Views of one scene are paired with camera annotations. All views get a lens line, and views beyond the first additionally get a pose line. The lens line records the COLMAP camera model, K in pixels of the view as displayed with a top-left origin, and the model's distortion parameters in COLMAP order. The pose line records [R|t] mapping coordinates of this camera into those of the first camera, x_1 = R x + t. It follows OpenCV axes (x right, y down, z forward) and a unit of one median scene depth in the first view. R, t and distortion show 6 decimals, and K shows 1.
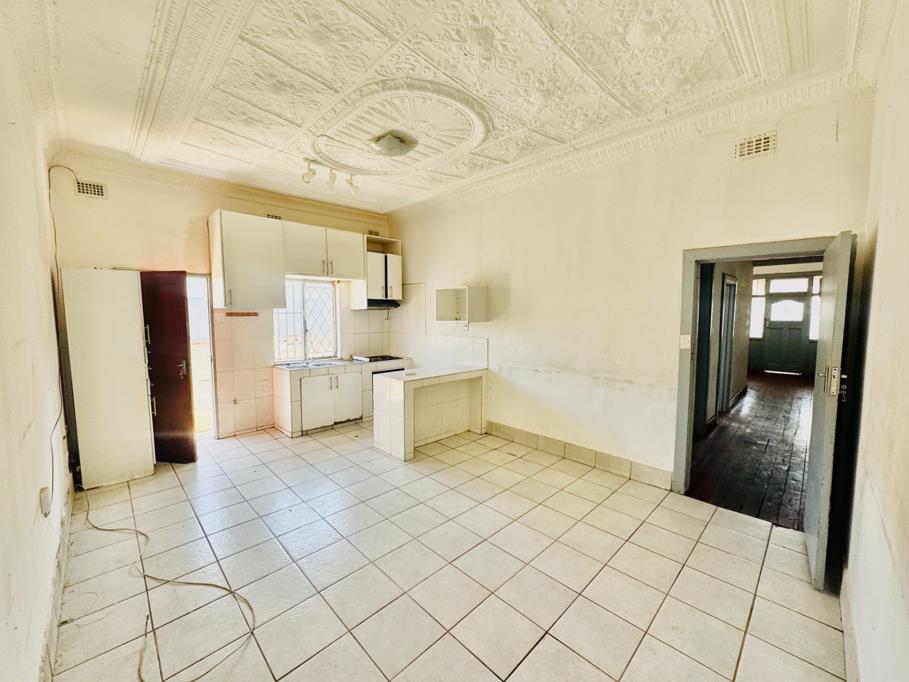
lens RADIAL K [[362.0, 0, 453.4], [0, 362.0, 340.2], [0, 0, 1]] dist [-0.004545, 0.000075]
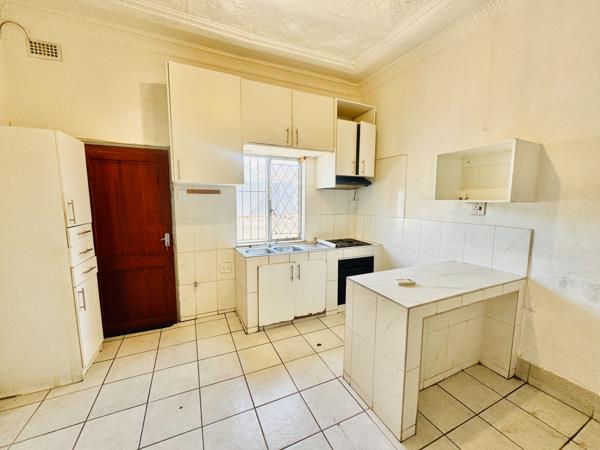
lens RADIAL K [[238.9, 0, 299.5], [0, 238.9, 224.7], [0, 0, 1]] dist [-0.004545, 0.000075]
pose [[0.942893, 0.040093, -0.330675, -0.129439], [-0.029960, 0.998914, 0.035685, -0.014159], [0.331747, -0.023740, 0.943070, 0.442138]]
